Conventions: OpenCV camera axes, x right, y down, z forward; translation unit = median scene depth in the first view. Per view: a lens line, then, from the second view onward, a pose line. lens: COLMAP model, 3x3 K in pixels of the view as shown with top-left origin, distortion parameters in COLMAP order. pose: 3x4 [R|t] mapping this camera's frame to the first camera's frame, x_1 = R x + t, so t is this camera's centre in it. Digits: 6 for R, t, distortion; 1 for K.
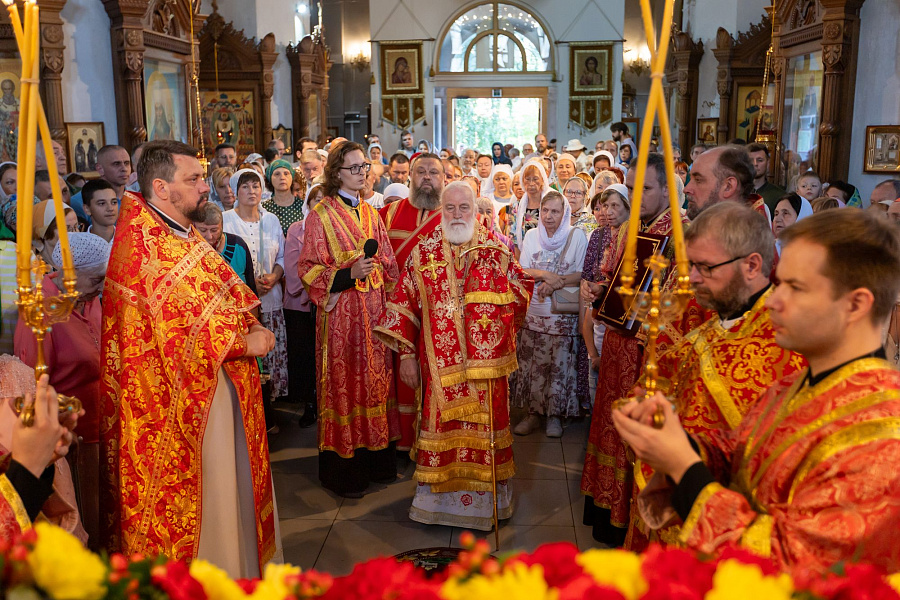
lens RADIAL K [[912.0, 0, 450.0], [0, 912.0, 300.0], [0, 0, 1]] dist [-0.001088, 0.010420]
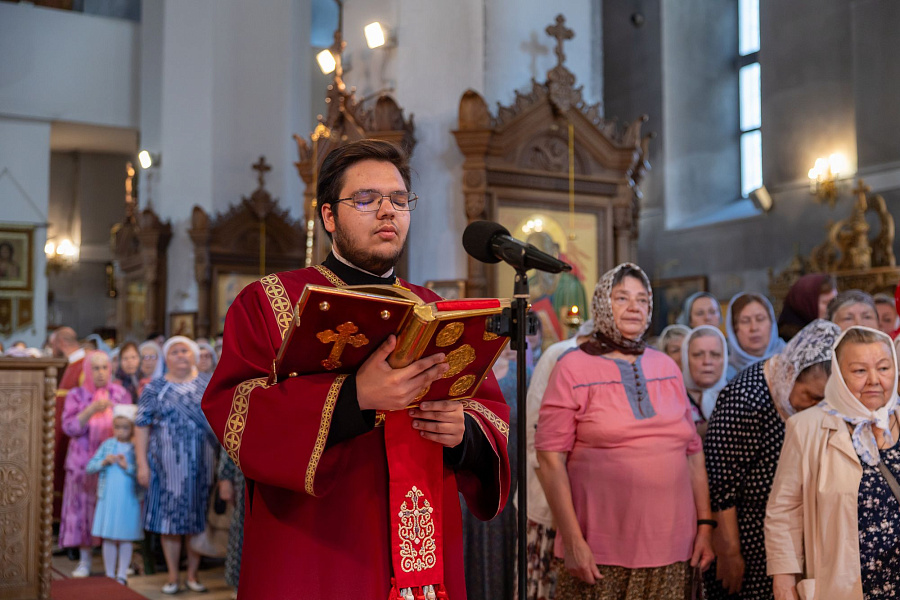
lens RADIAL K [[1185.6, 0, 468.1], [0, 1185.6, 299.5], [0, 0, 1]] dist [-0.002321, 0.014986]
pose [[0.826060, 0.043354, 0.561912, -0.098981], [0.102754, 0.968739, -0.225800, 0.054375], [-0.554136, 0.244263, 0.795782, 0.004890]]
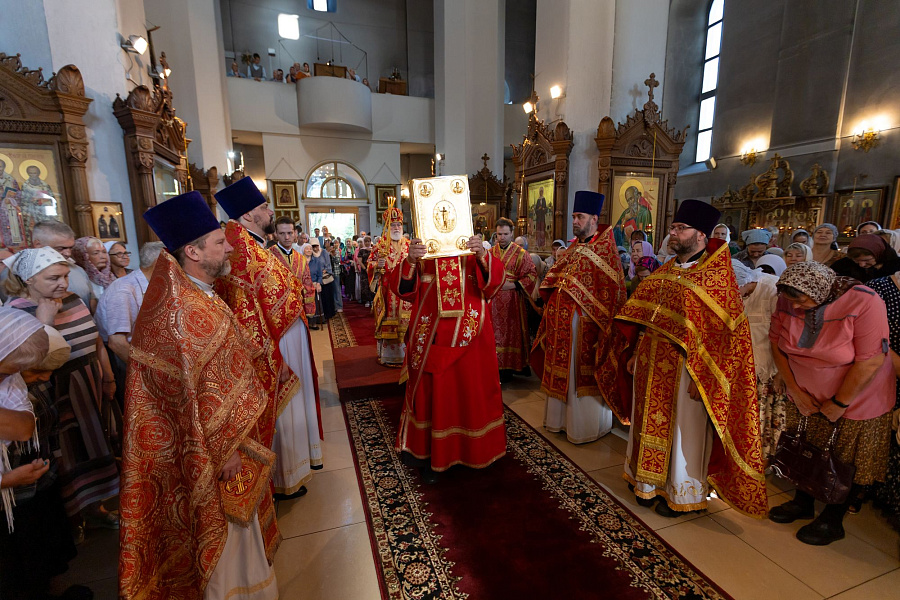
lens RADIAL K [[410.2, 0, 451.0], [0, 410.2, 305.0], [0, 0, 1]] dist [-0.002243, -0.000284]
pose [[0.924891, -0.067086, 0.374268, -0.086283], [0.074384, 0.997217, -0.005071, 0.001224], [-0.372886, 0.032529, 0.927307, 0.127800]]
